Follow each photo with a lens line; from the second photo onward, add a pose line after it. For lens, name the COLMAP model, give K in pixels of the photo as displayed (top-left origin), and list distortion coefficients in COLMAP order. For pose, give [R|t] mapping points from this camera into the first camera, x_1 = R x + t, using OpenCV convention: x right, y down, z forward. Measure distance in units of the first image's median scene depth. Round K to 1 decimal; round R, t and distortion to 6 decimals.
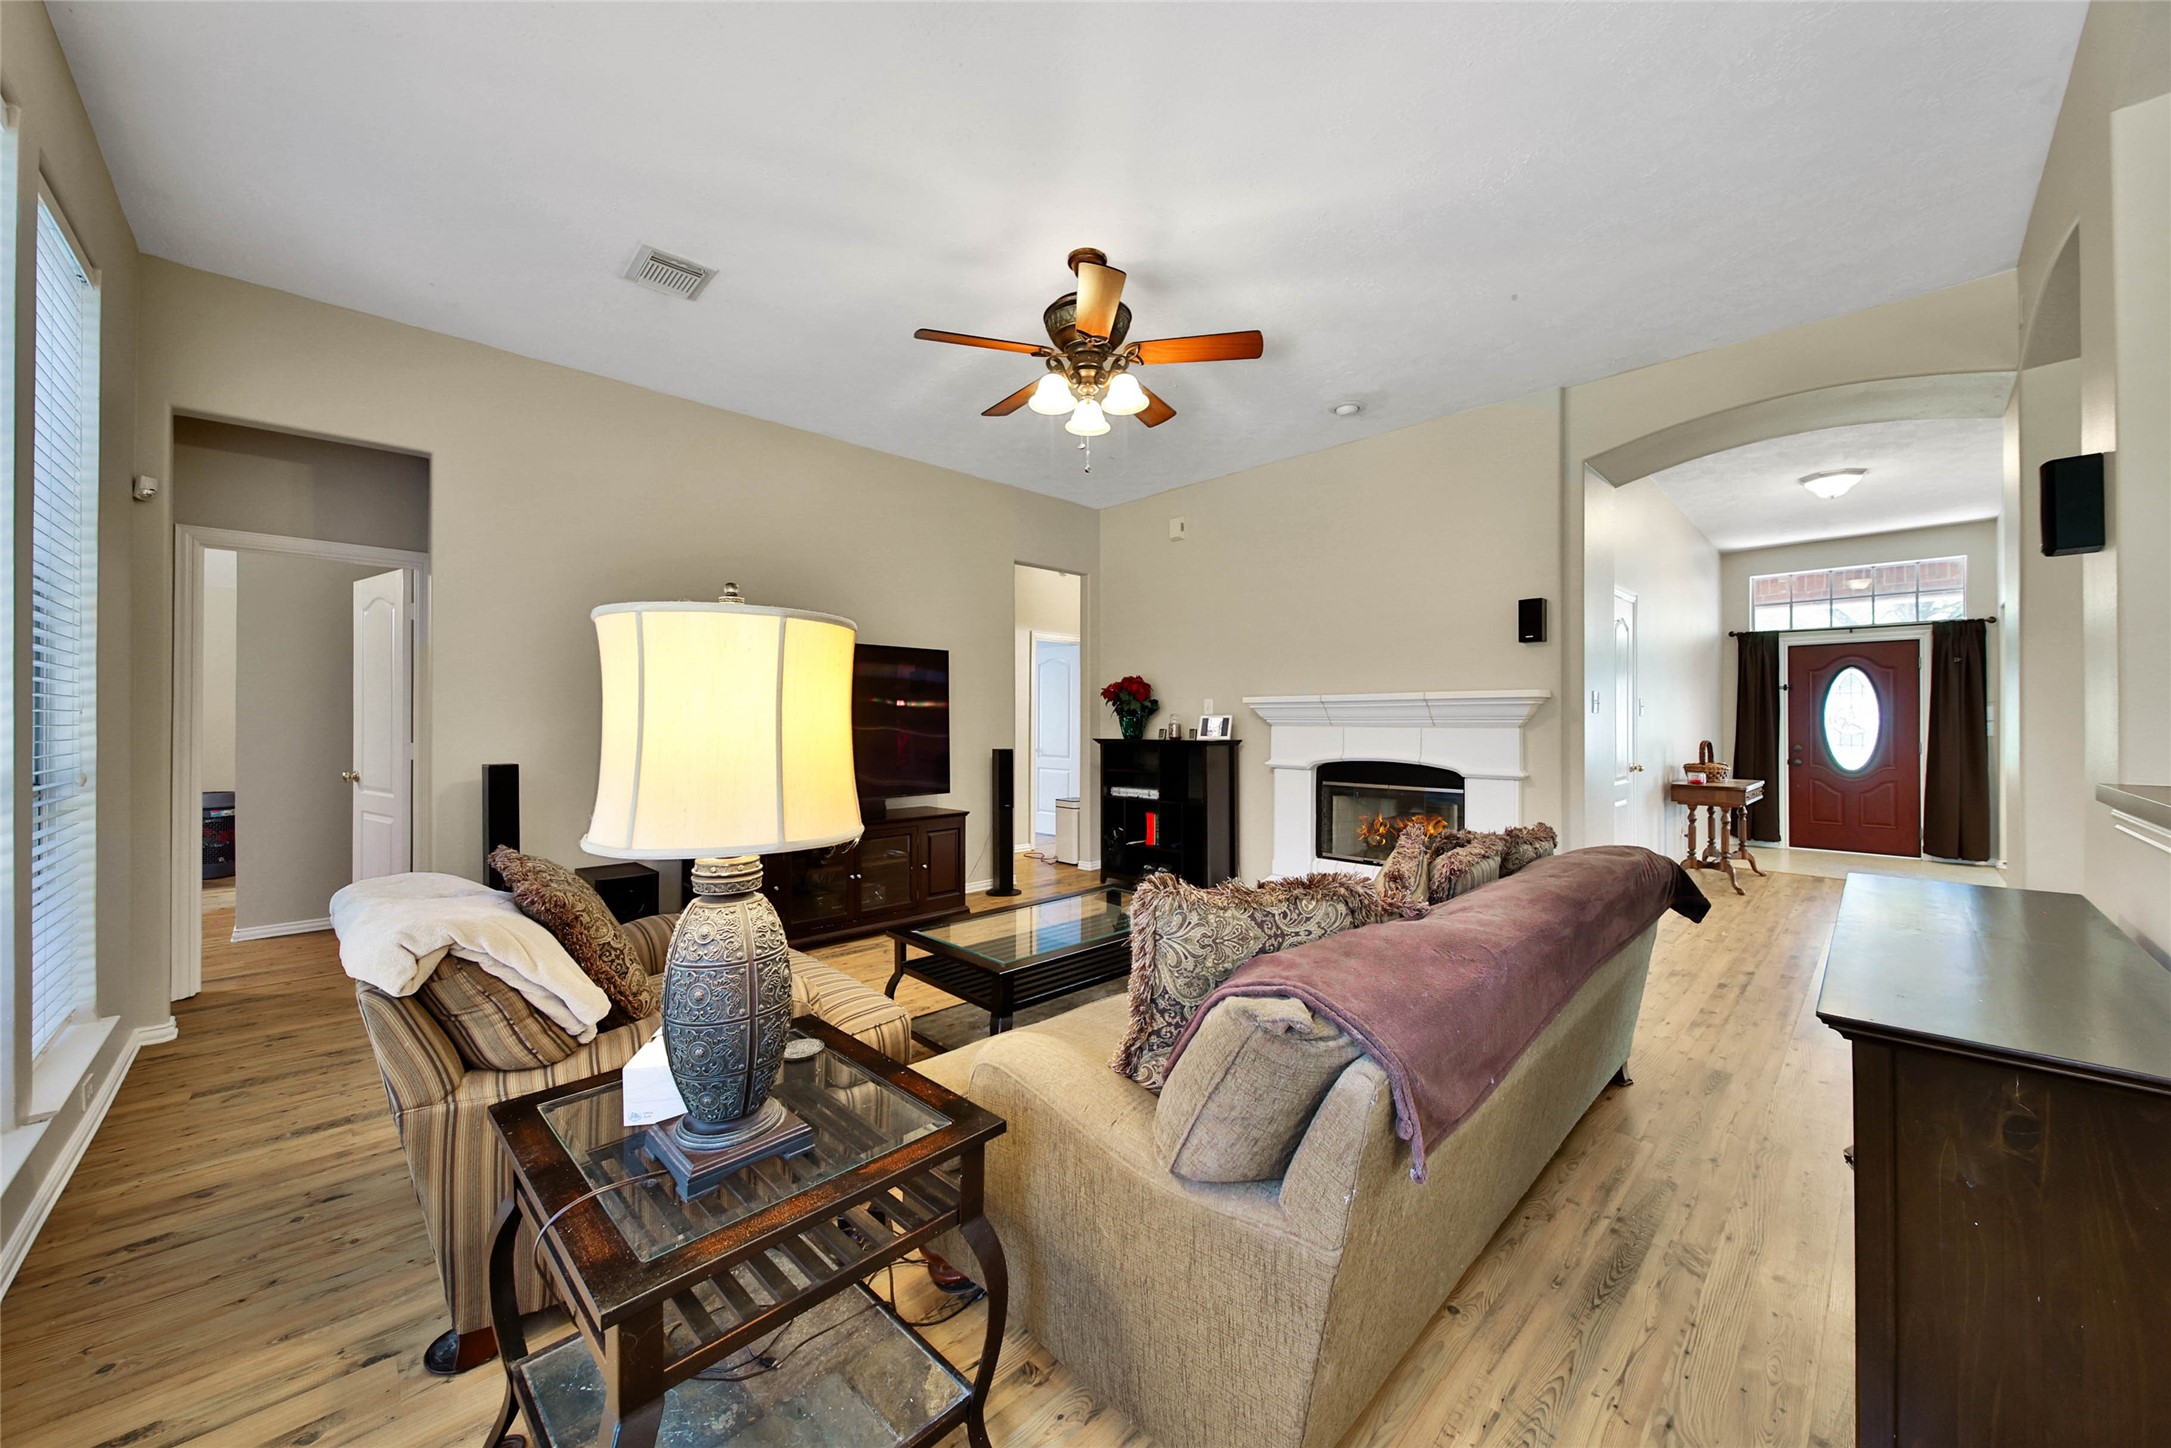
lens RADIAL K [[819.9, 0, 1091.4], [0, 819.9, 718.8], [0, 0, 1]] dist [0.020869, -0.009862]
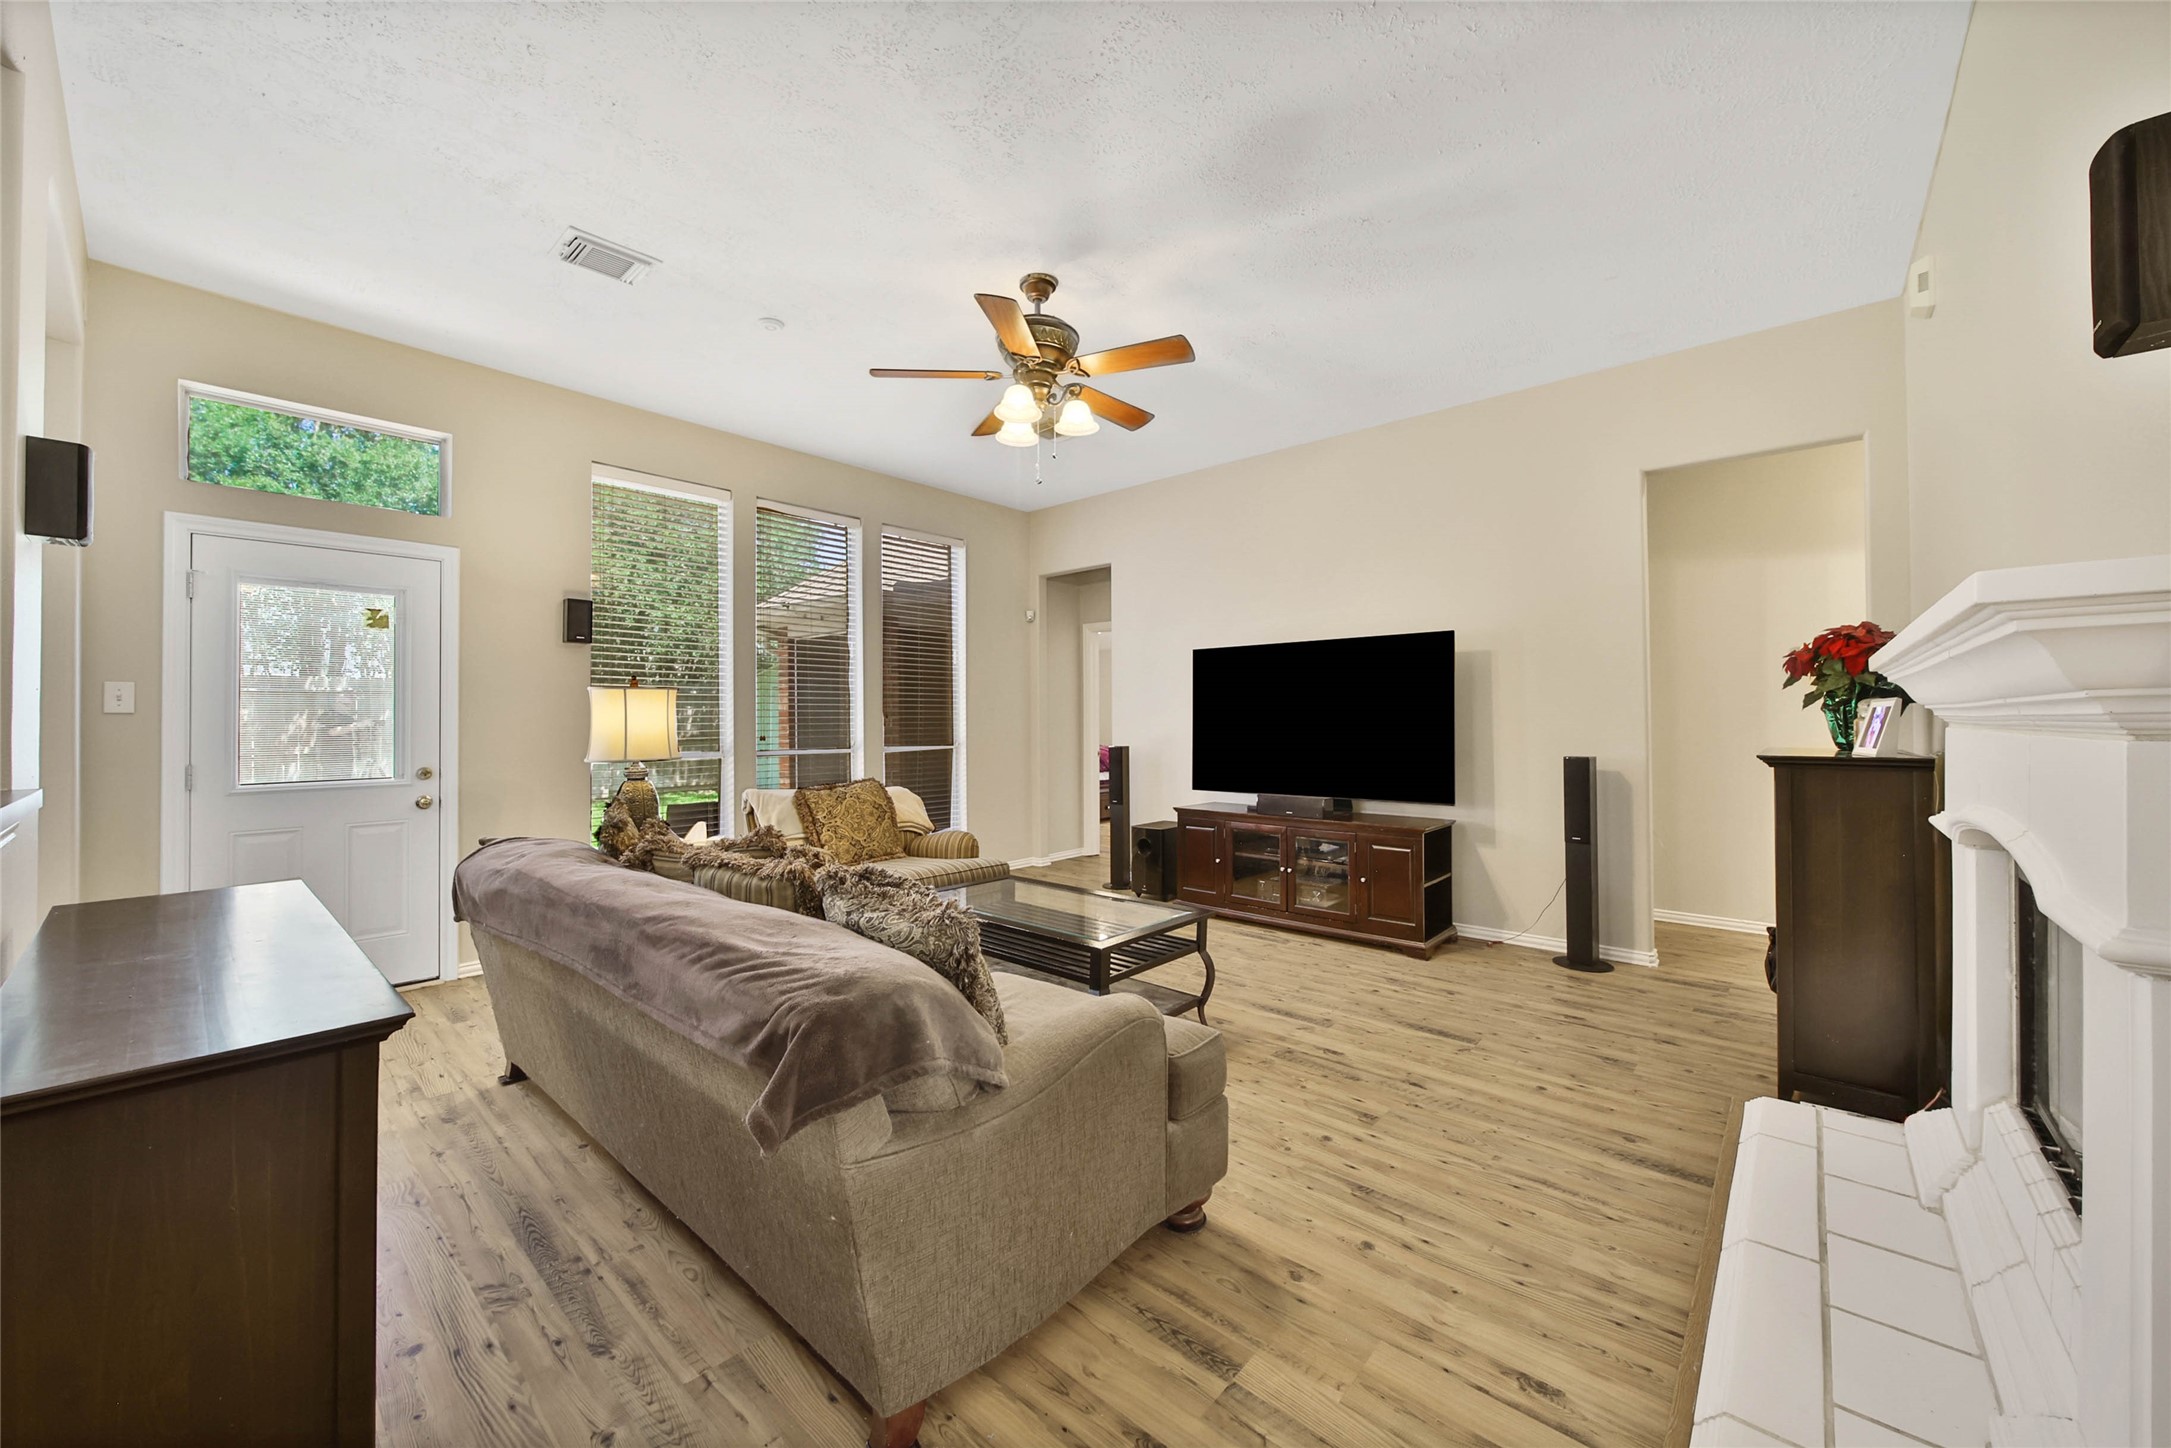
lens RADIAL K [[801.8, 0, 1082.0], [0, 801.8, 712.6], [0, 0, 1]] dist [-0.001171, -0.000258]
pose [[0.044982, -0.008597, -0.998951, 0.563035], [0.009952, 0.999917, -0.008157, -0.000880], [0.998938, -0.009575, 0.045064, 0.548144]]
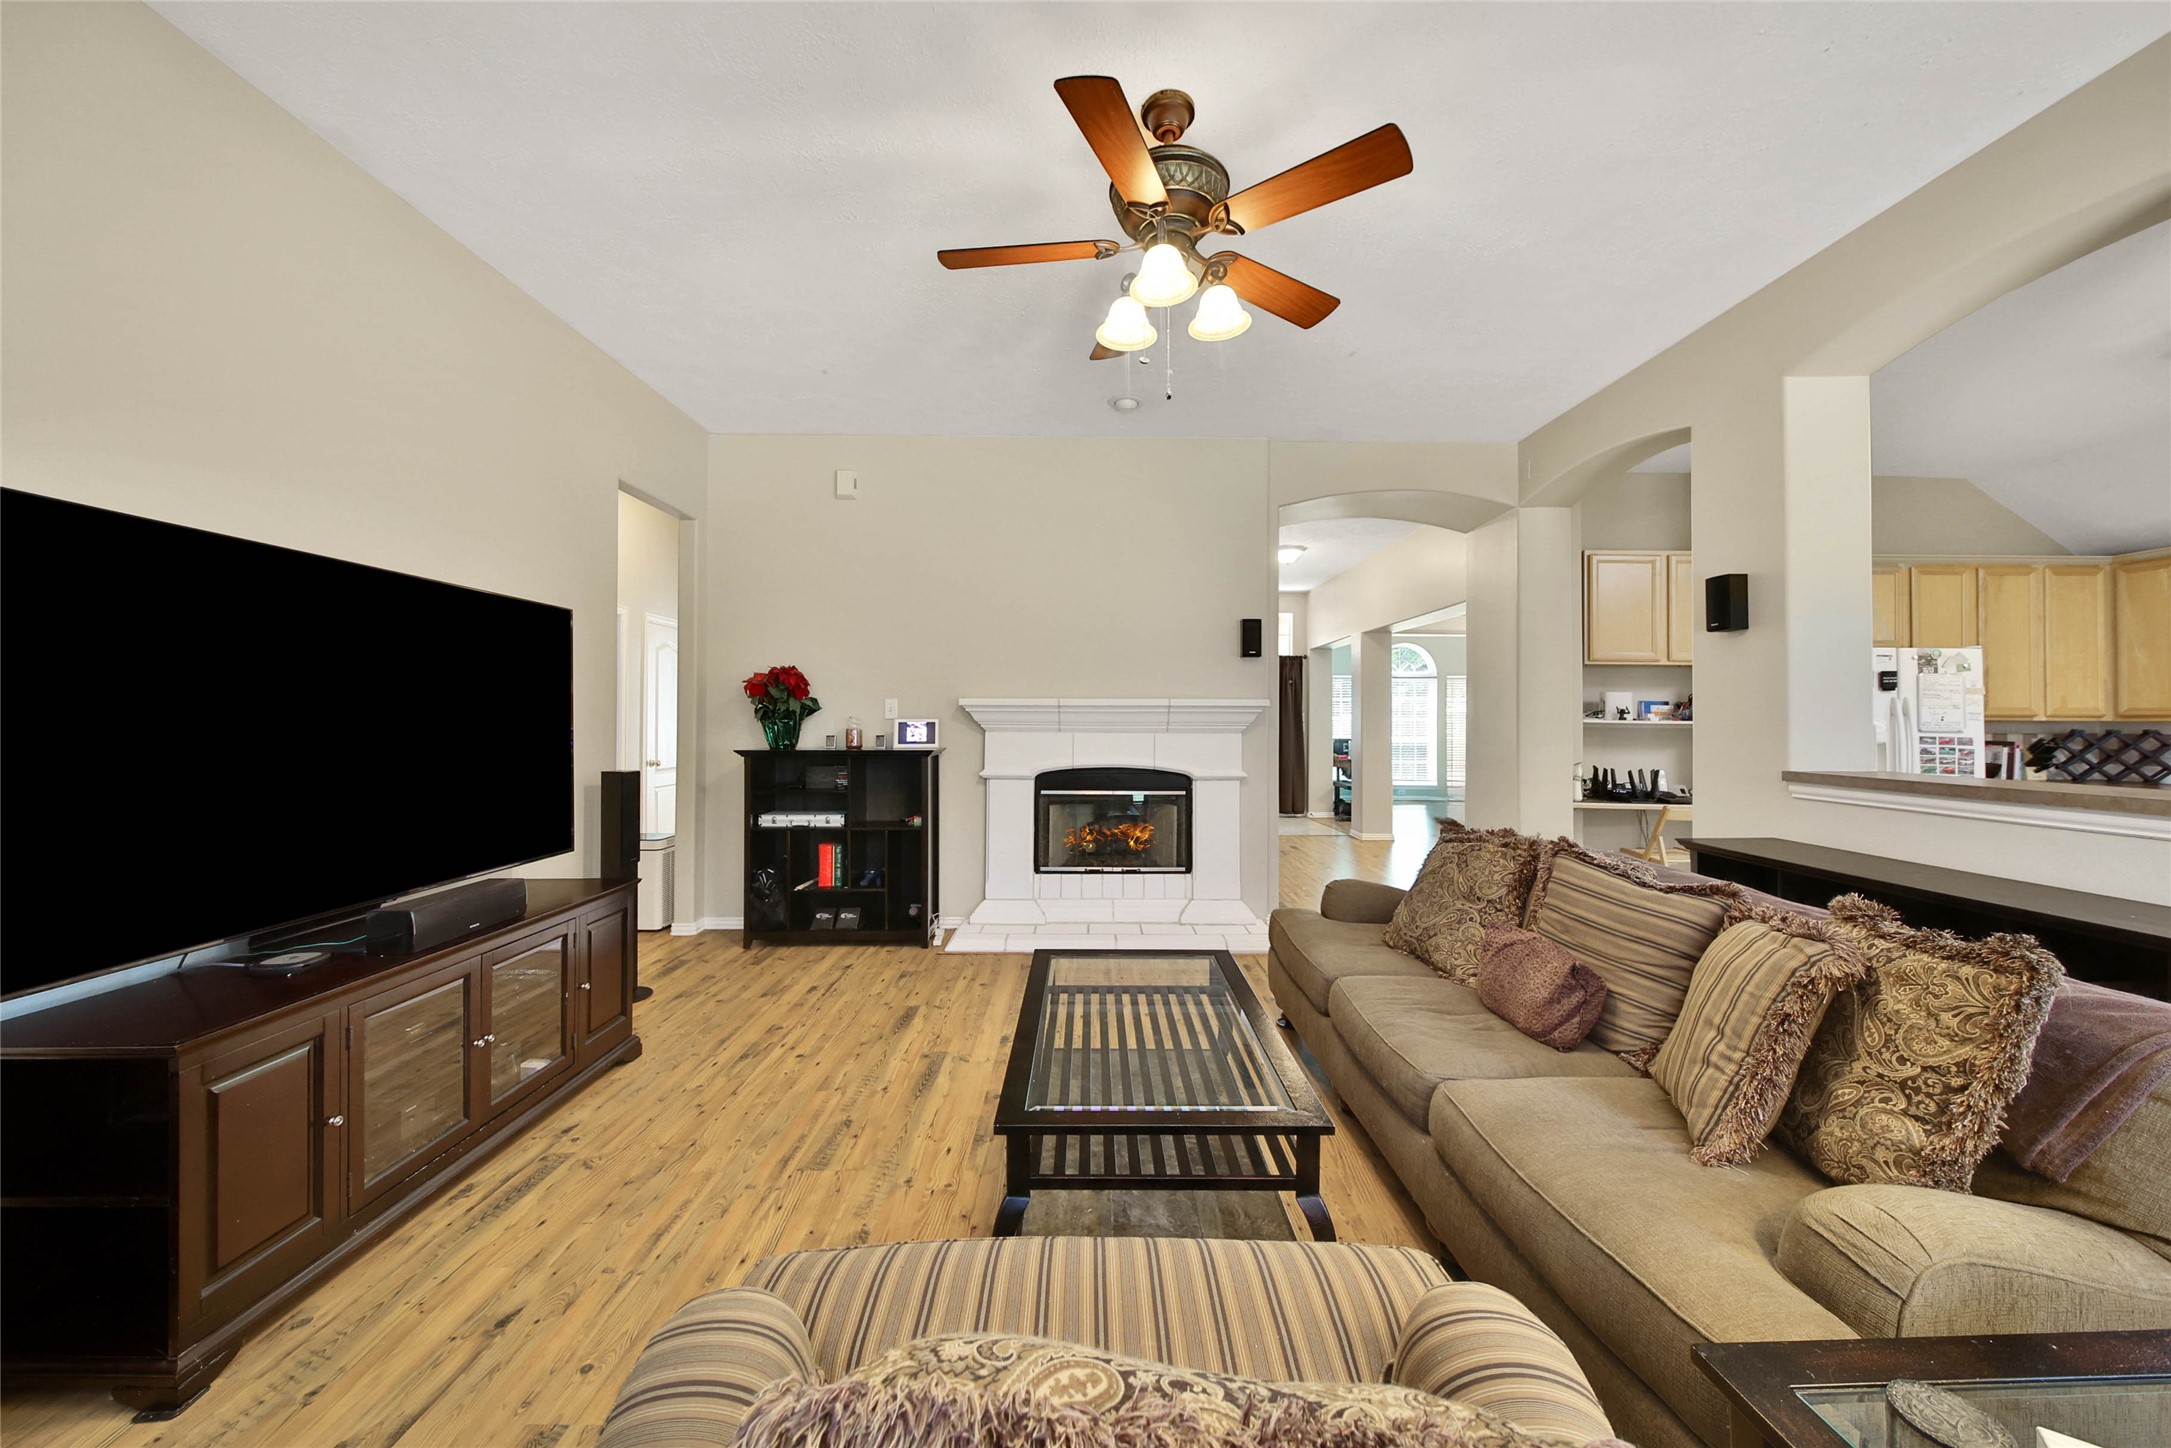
lens RADIAL K [[802.8, 0, 1119.7], [0, 802.8, 715.2], [0, 0, 1]] dist [-0.001331, -0.000341]
pose [[0.690464, 0.006029, 0.723341, -0.299341], [-0.005585, 0.999980, -0.003003, -0.006911], [-0.723345, -0.001966, 0.690484, 0.291413]]
